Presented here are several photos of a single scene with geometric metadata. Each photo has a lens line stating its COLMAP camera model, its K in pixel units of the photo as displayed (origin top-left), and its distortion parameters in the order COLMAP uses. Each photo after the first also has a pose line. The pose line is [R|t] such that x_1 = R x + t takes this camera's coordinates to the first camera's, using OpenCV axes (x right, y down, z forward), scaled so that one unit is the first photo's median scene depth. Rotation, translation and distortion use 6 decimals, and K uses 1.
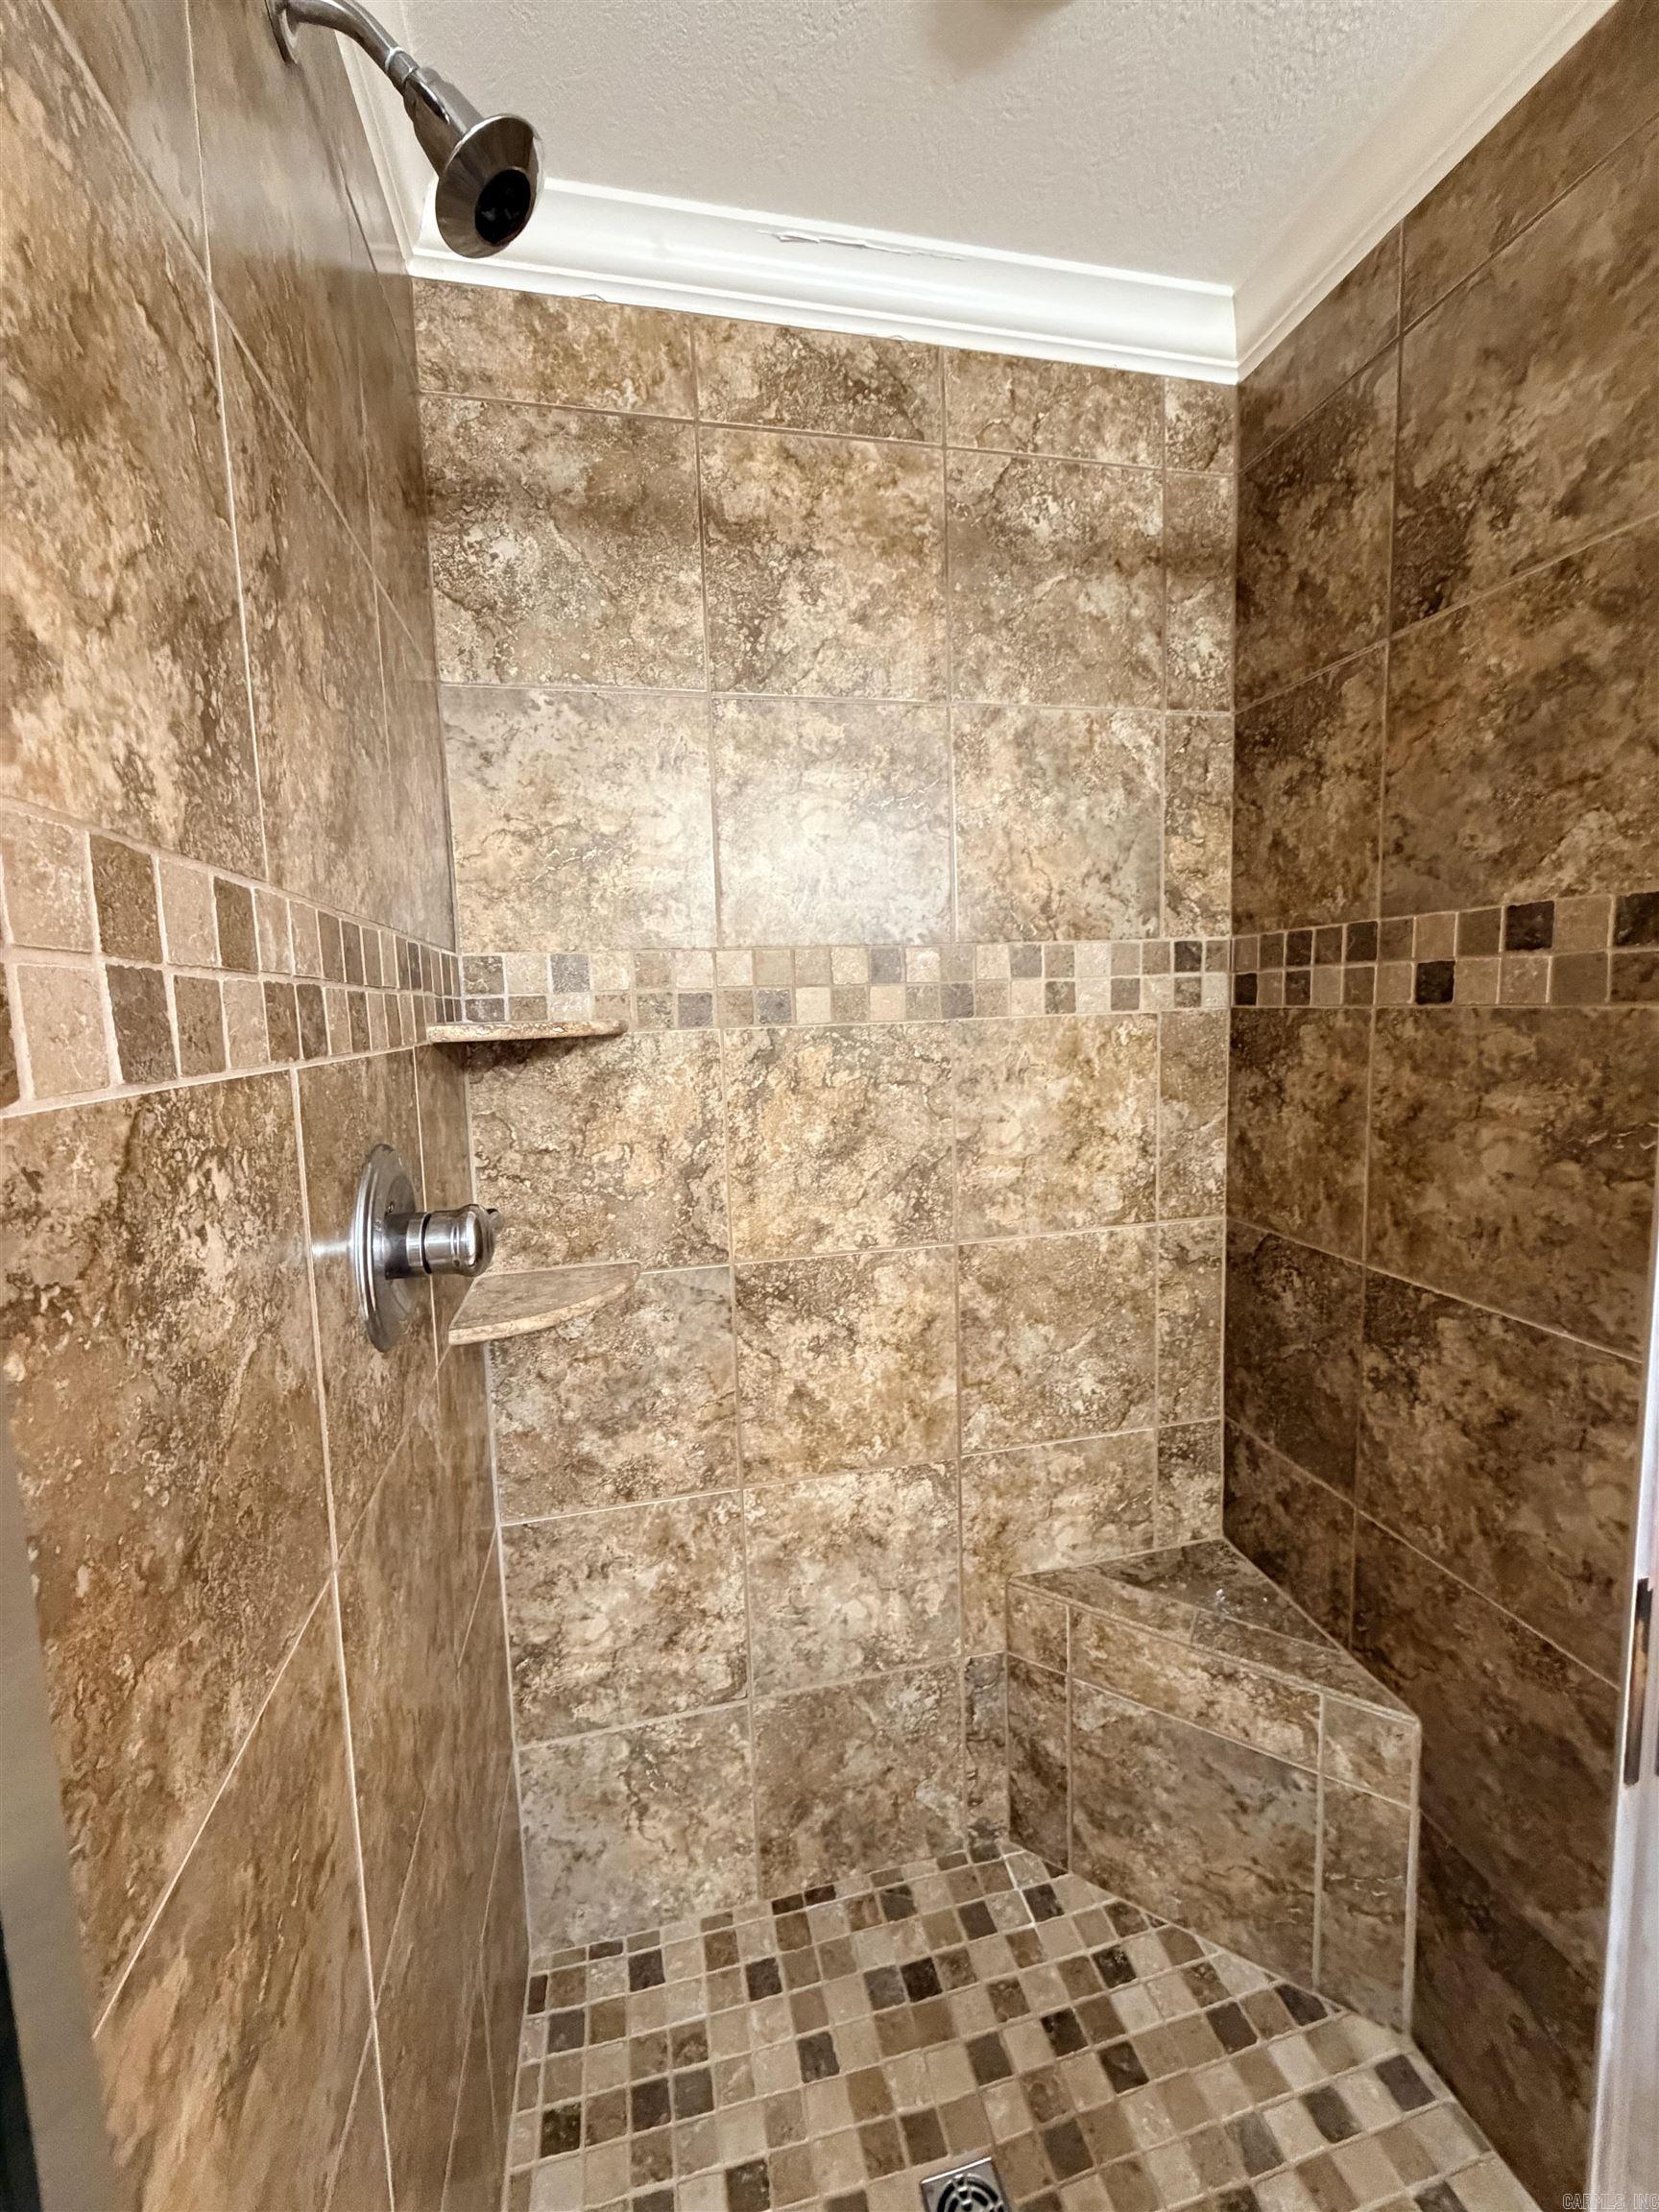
lens RADIAL K [[890.1, 0, 827.8], [0, 890.1, 1096.8], [0, 0, 1]] dist [-0.000578, 0.000526]
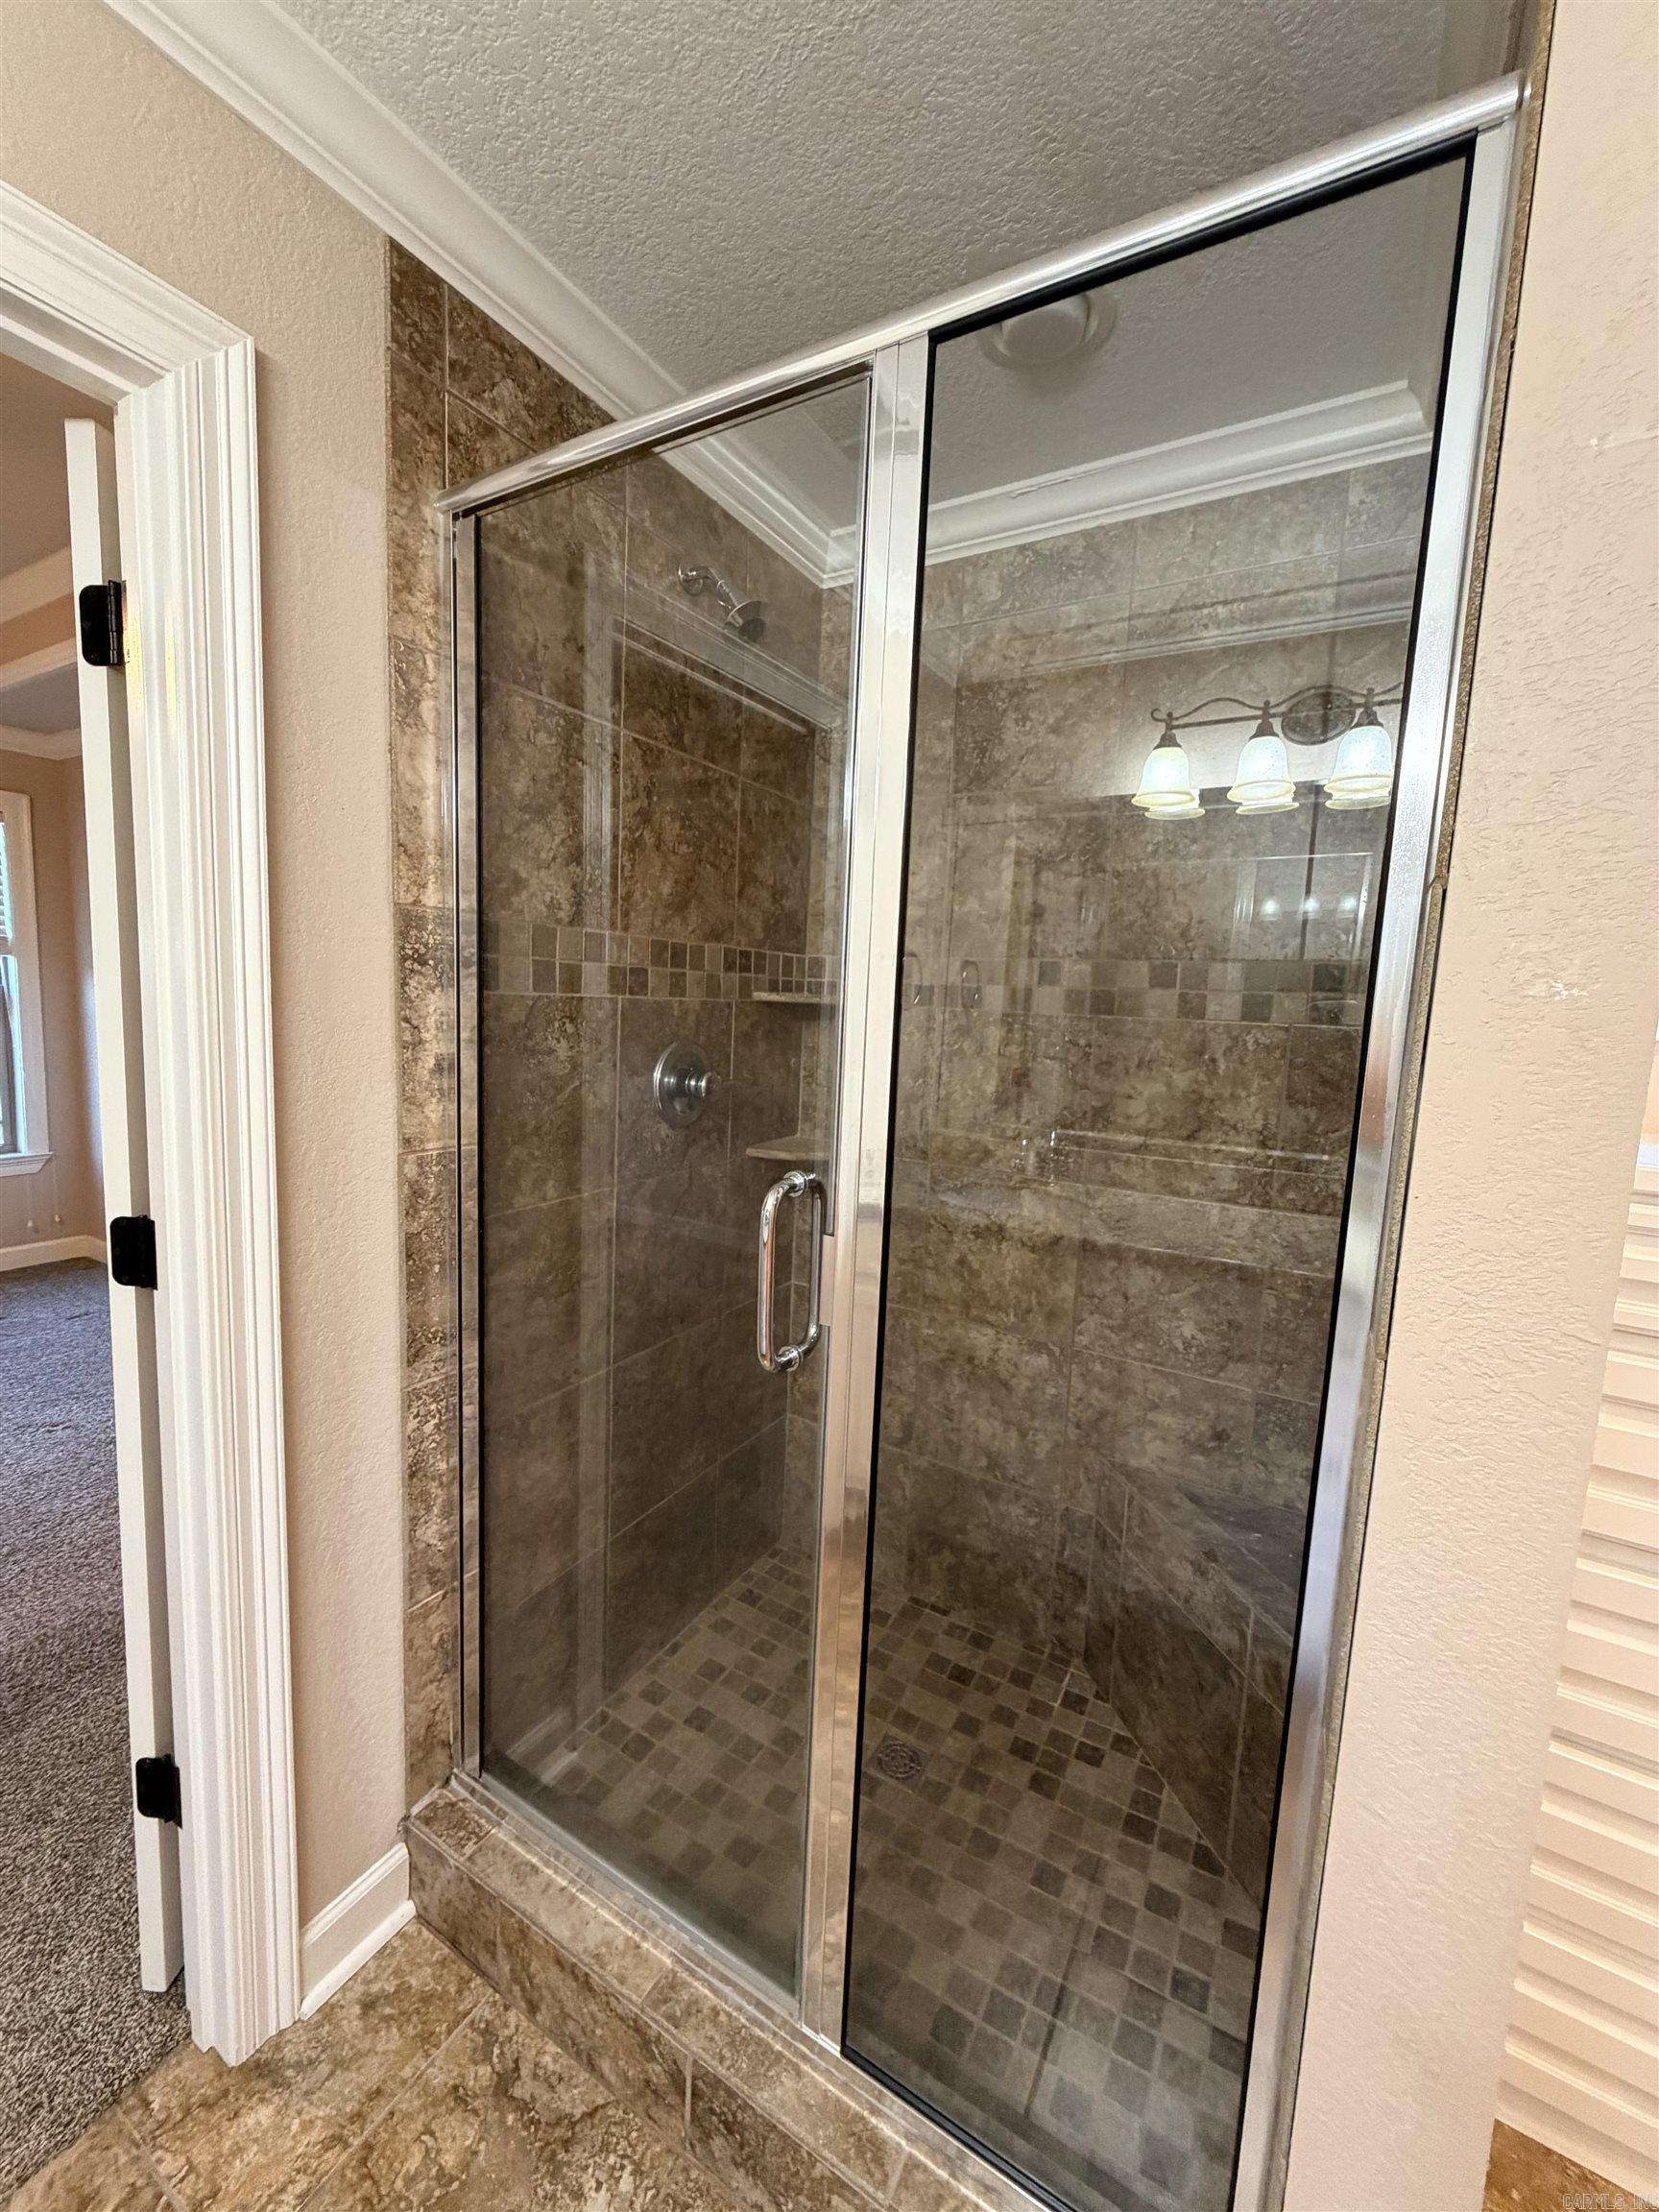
lens RADIAL K [[890.1, 0, 816.5], [0, 890.1, 1096.1], [0, 0, 1]] dist [-0.000578, 0.000526]
pose [[0.721788, 0.139199, -0.677971, 0.744744], [-0.136512, 0.988956, 0.057715, 0.011871], [0.678518, 0.050893, 0.732819, -0.252055]]
